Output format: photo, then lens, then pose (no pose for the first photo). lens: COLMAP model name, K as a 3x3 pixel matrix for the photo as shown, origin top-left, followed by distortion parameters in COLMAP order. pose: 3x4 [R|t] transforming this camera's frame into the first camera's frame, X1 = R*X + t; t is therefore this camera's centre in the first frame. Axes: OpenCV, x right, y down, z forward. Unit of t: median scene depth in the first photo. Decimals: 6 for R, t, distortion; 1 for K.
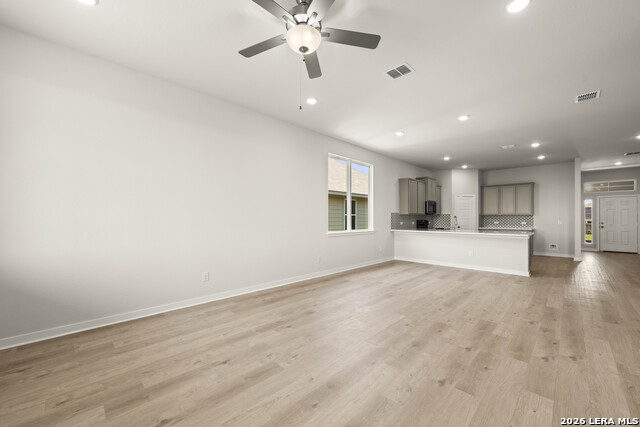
lens RADIAL K [[255.1, 0, 319.4], [0, 255.1, 215.9], [0, 0, 1]] dist [0.001532, -0.000126]
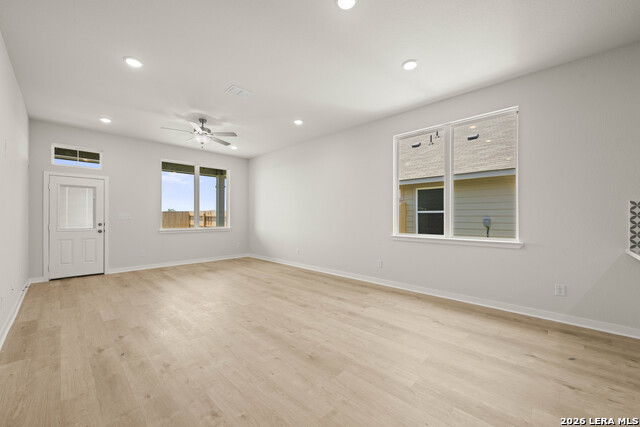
lens RADIAL K [[255.1, 0, 325.3], [0, 255.1, 217.4], [0, 0, 1]] dist [0.001532, -0.000126]
pose [[0.016166, 0.001426, -0.999868, 0.556650], [0.008822, 0.999960, 0.001569, 0.005700], [0.999830, -0.008846, 0.016153, 0.517345]]
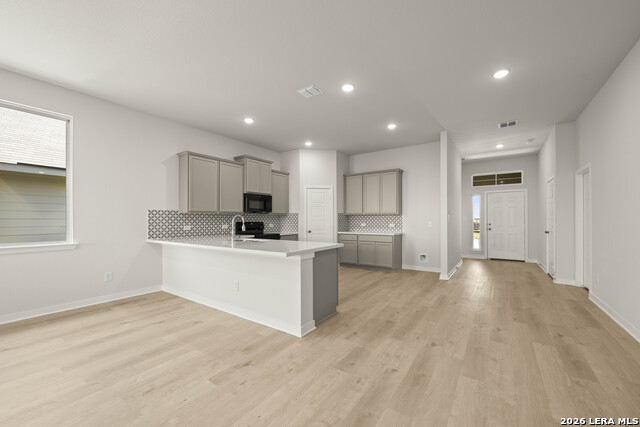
lens RADIAL K [[255.1, 0, 322.3], [0, 255.1, 217.0], [0, 0, 1]] dist [0.001532, -0.000126]
pose [[0.985420, -0.002083, 0.170126, 0.506593], [0.002072, 0.999998, 0.000243, 0.004101], [-0.170126, 0.000113, 0.985422, 0.331237]]
